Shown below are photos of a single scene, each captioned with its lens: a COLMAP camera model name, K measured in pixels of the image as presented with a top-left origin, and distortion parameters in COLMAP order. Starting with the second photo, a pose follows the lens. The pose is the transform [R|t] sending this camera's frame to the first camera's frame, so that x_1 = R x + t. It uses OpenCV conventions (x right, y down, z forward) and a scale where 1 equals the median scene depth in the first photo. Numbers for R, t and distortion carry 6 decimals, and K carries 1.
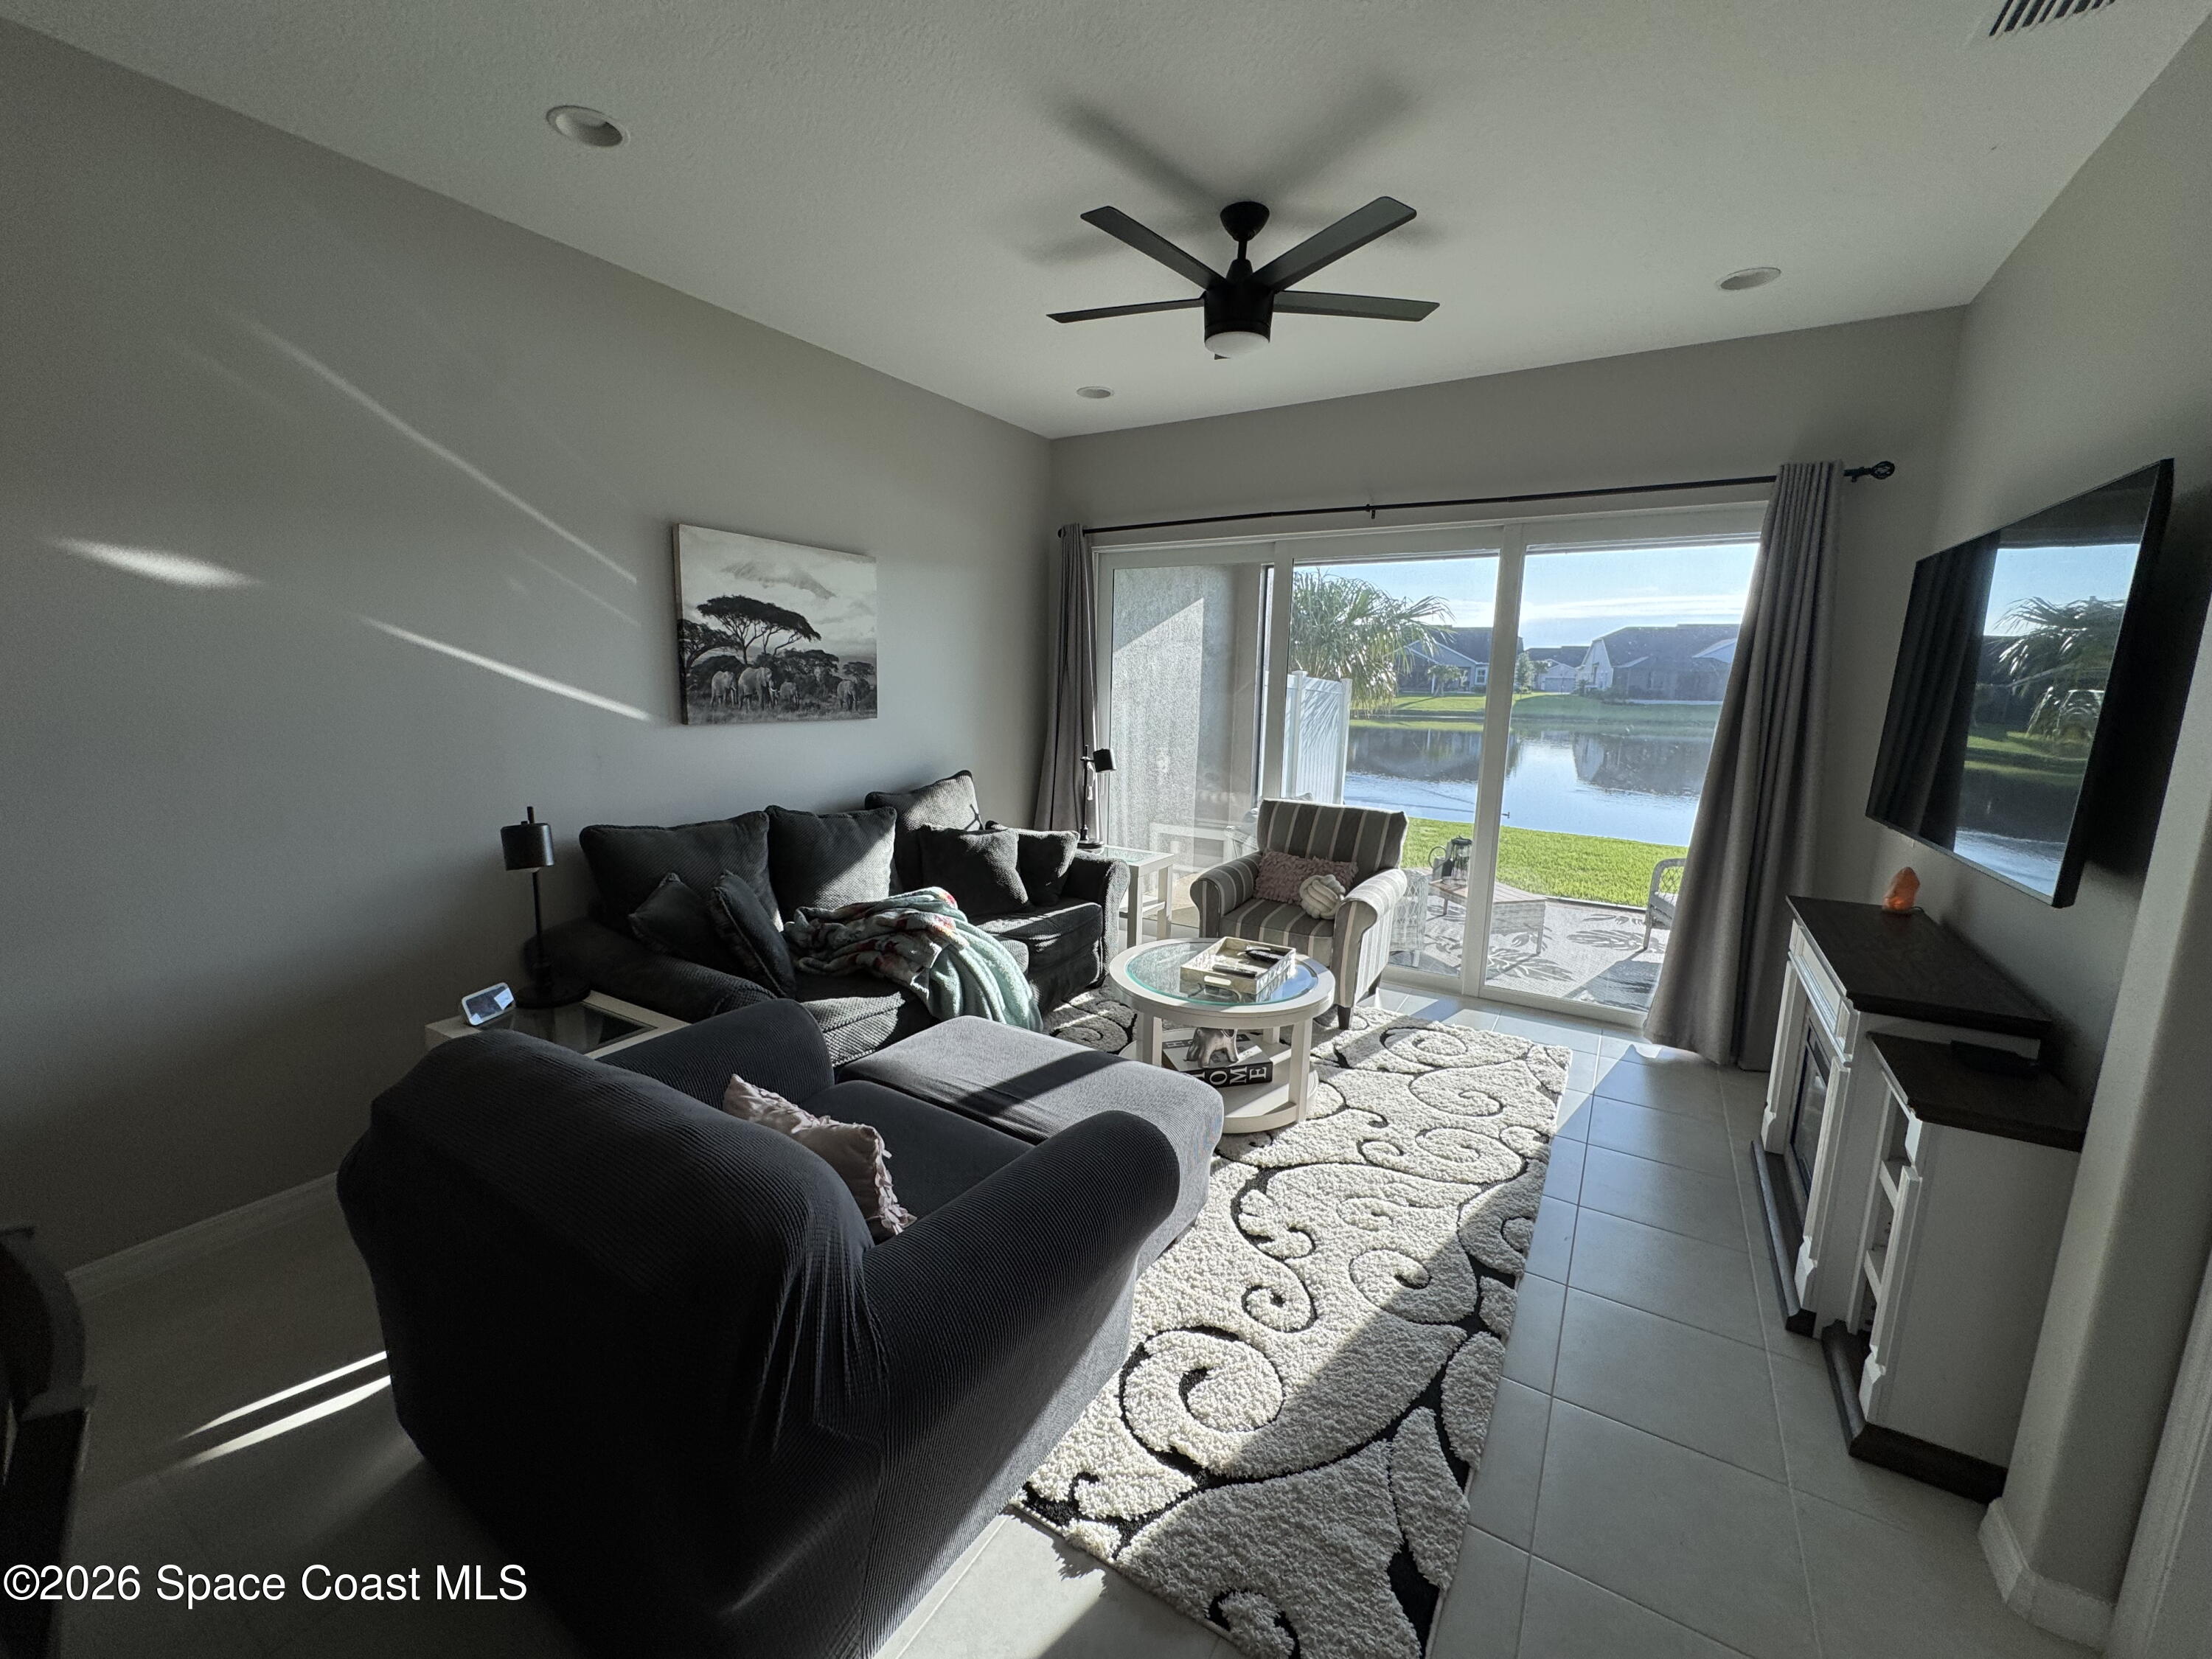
lens RADIAL K [[882.5, 0, 1107.7], [0, 882.5, 828.0], [0, 0, 1]] dist [-0.008883, 0.003663]
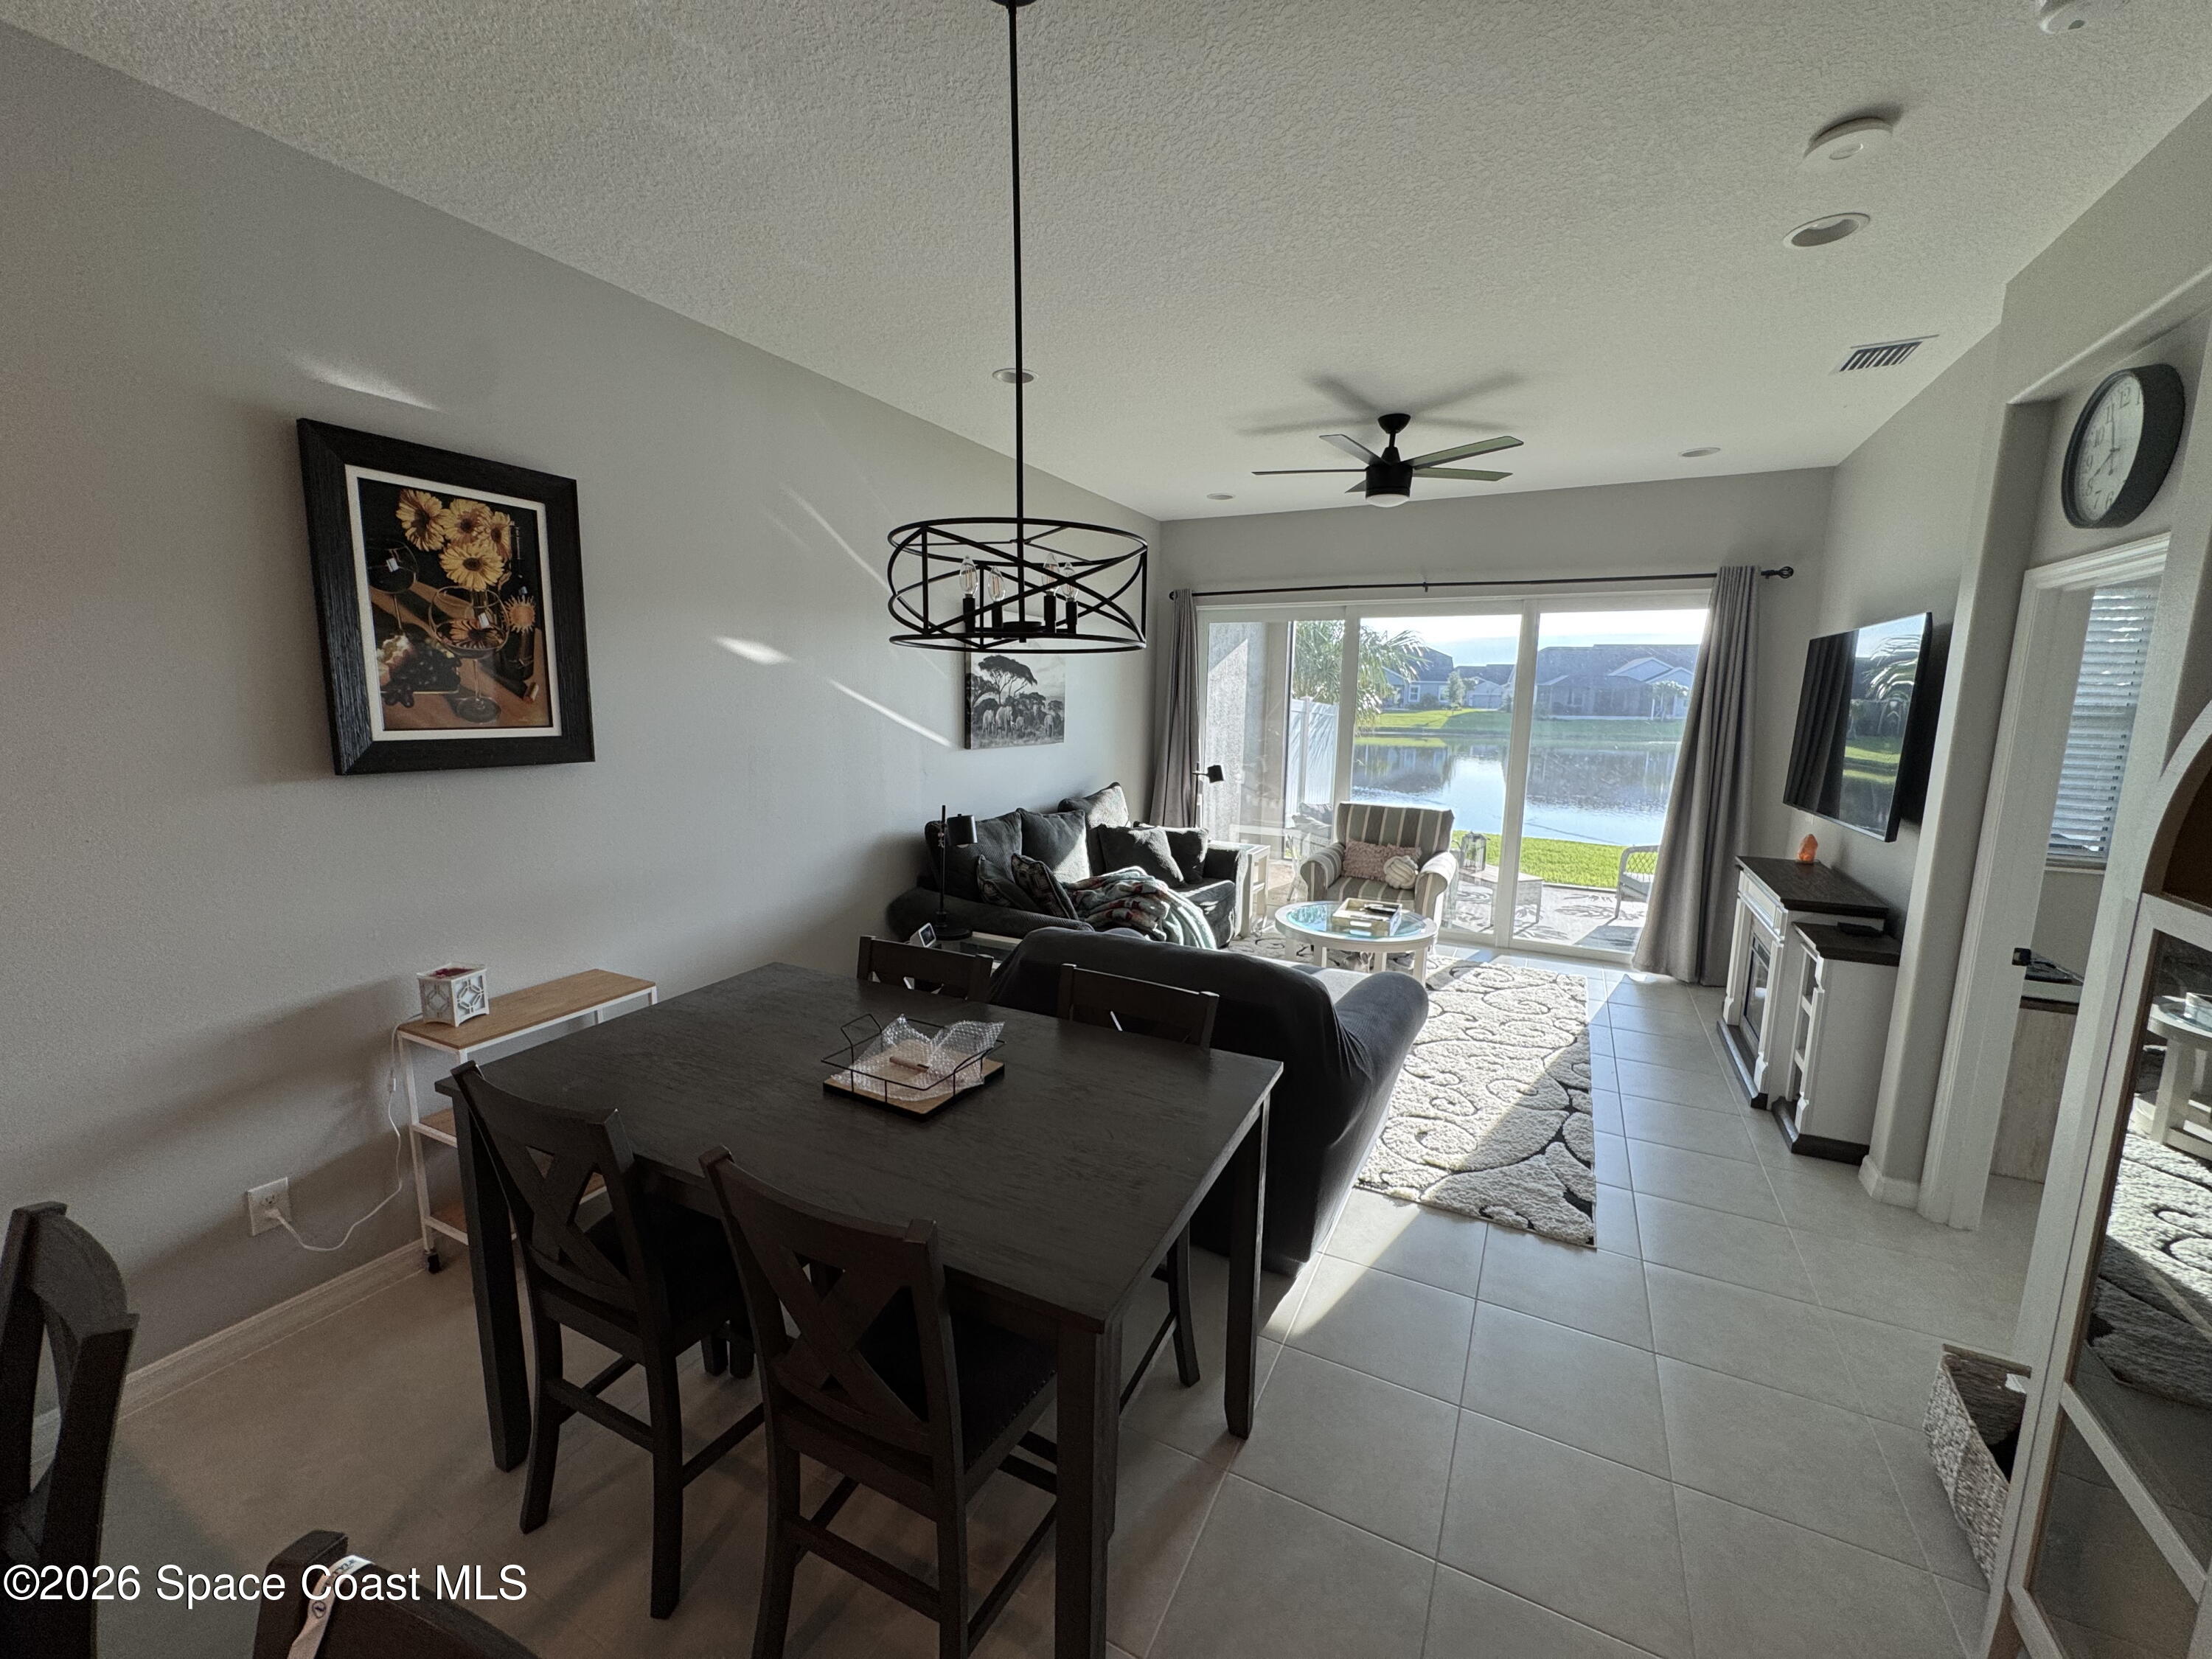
lens RADIAL K [[891.4, 0, 1109.0], [0, 891.4, 826.7], [0, 0, 1]] dist [0.004206, 0.000073]
pose [[0.997026, -0.013281, 0.075918, -0.352461], [0.014930, 0.999664, -0.021193, 0.034724], [-0.075611, 0.022263, 0.996889, -0.382020]]
